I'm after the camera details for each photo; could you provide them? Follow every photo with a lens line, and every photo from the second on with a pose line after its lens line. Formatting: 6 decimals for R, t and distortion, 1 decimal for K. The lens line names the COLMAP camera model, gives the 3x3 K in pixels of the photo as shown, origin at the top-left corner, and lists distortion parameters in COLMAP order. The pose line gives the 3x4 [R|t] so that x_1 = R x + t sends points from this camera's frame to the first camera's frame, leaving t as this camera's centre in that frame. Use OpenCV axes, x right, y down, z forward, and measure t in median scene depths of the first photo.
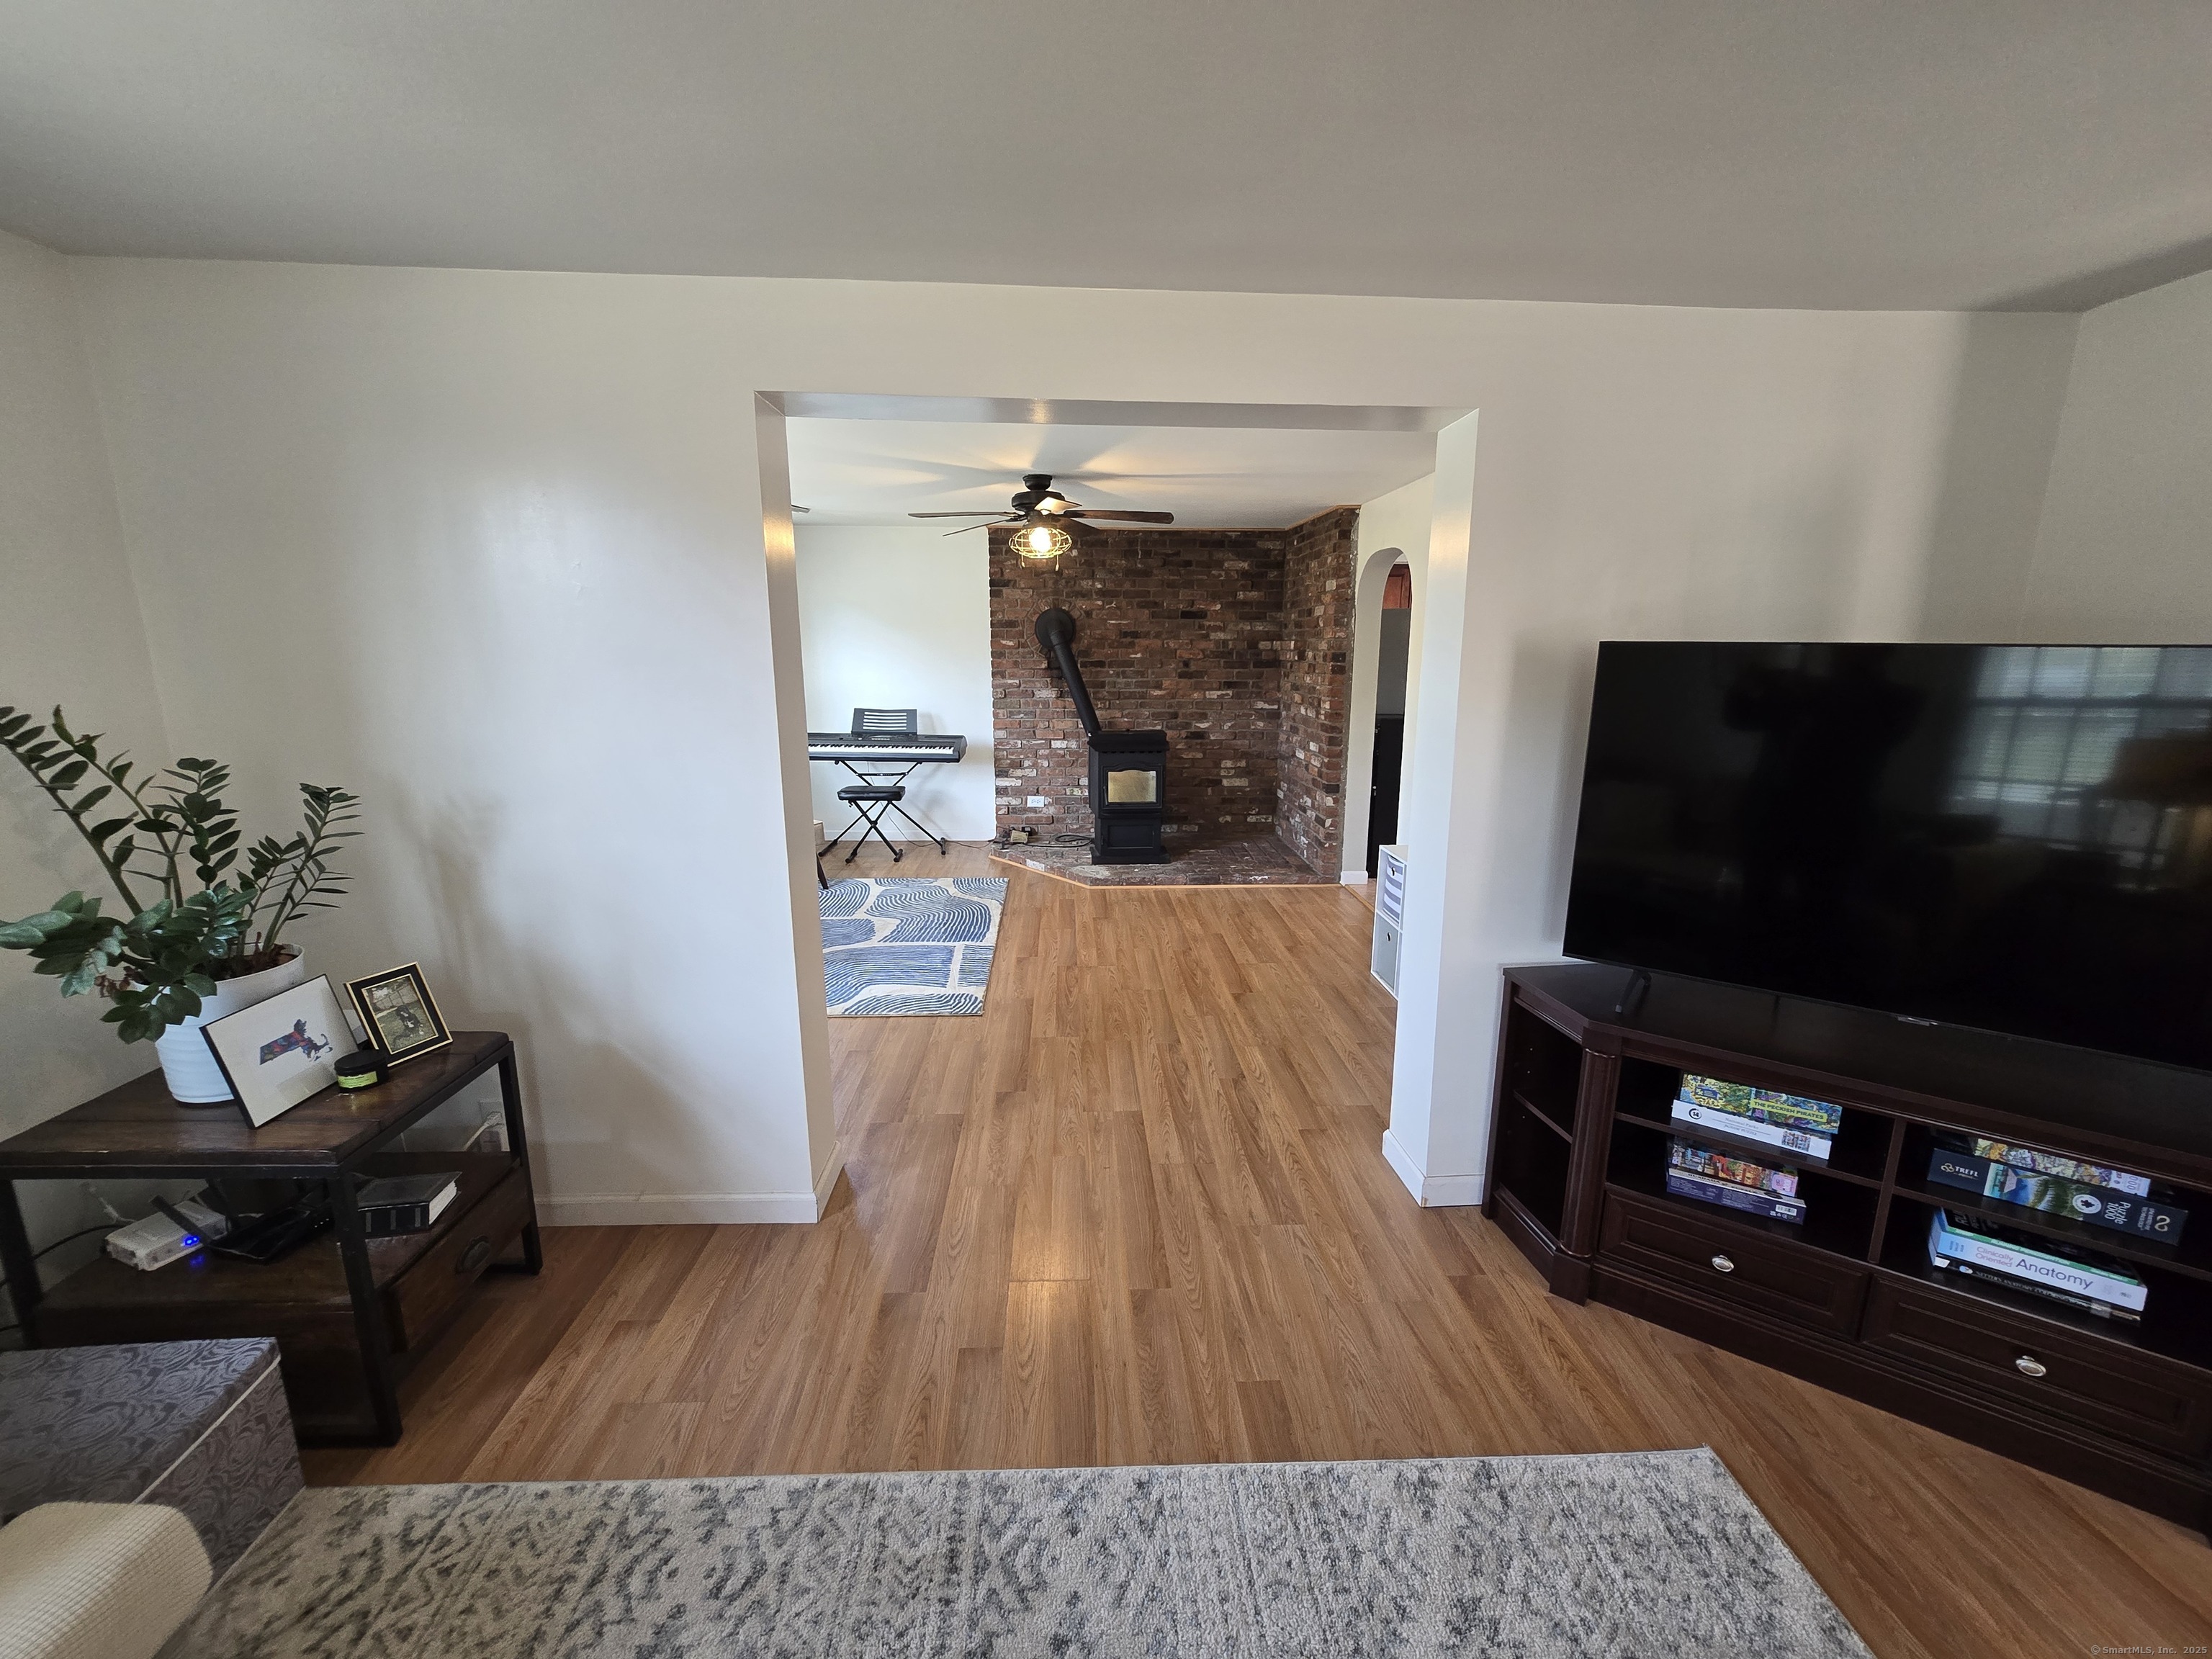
lens RADIAL K [[903.3, 0, 1111.3], [0, 903.3, 834.2], [0, 0, 1]] dist [-0.000646, -0.000469]
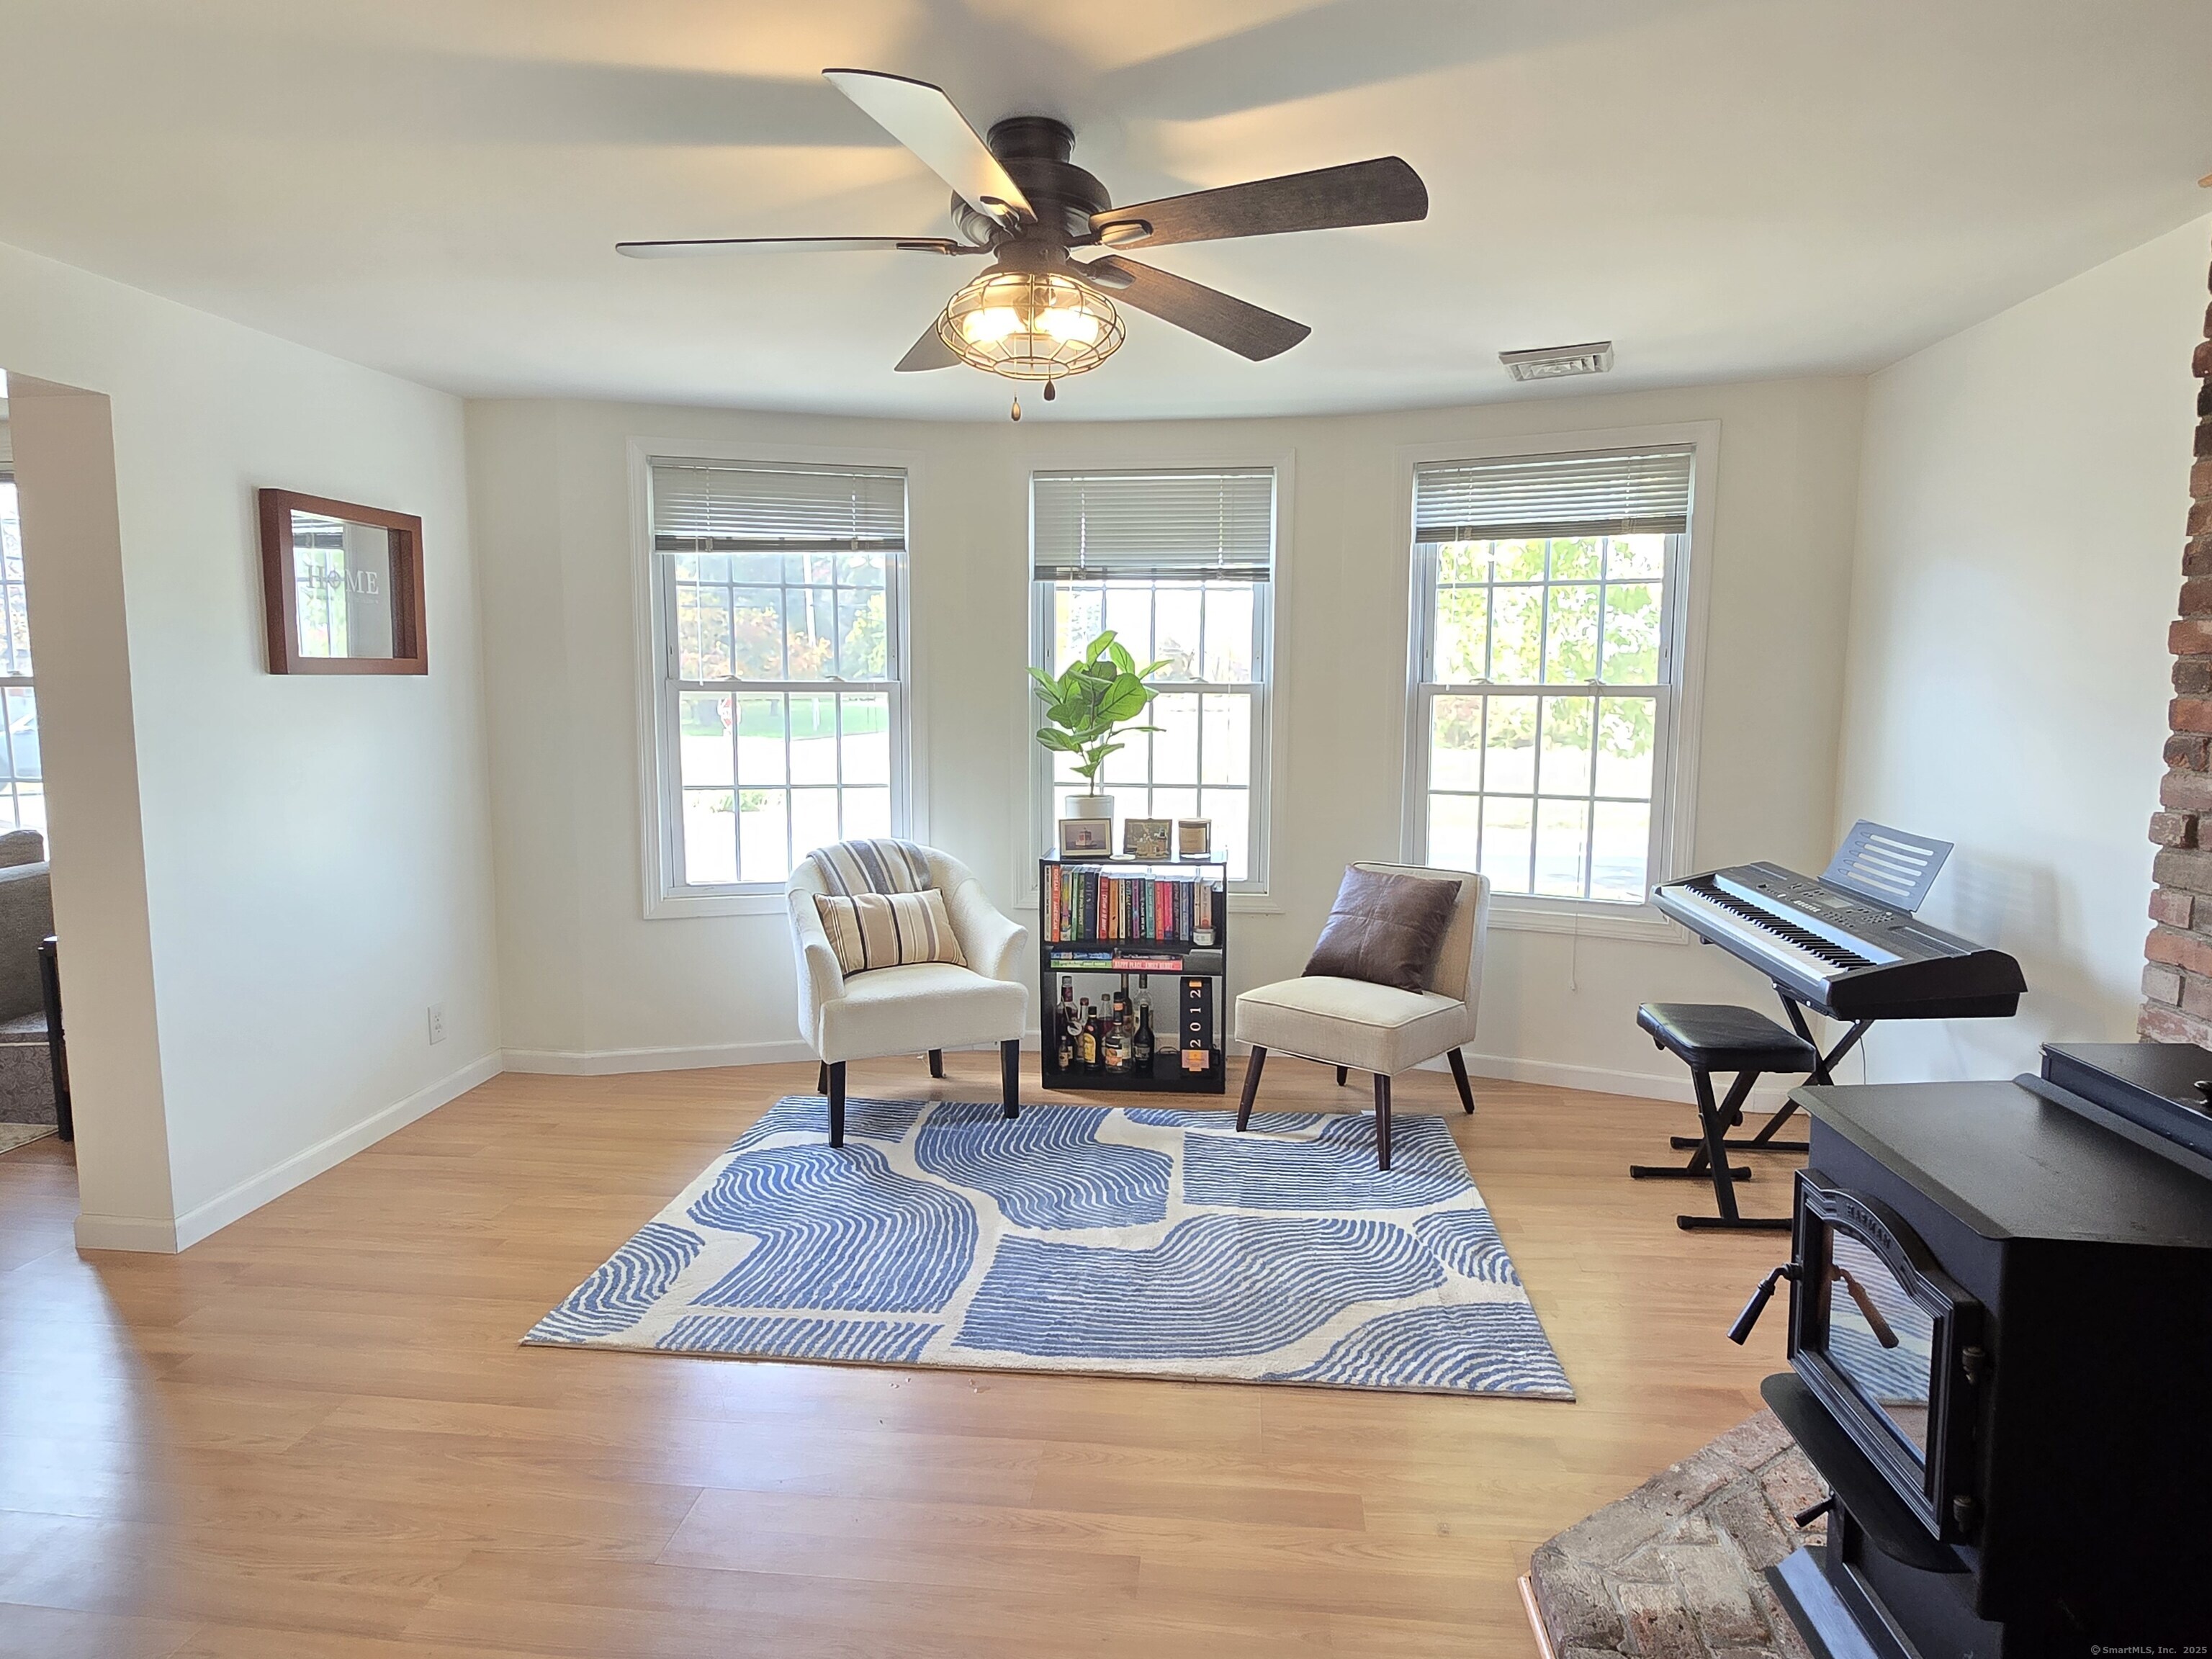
lens RADIAL K [[1245.6, 0, 1107.7], [0, 1245.6, 828.2], [0, 0, 1]] dist [-0.000984, -0.003890]
pose [[-0.148918, 0.116369, -0.981978, 0.718856], [-0.210994, 0.966443, 0.146526, -0.395471], [0.966077, 0.229011, -0.119367, 2.071928]]
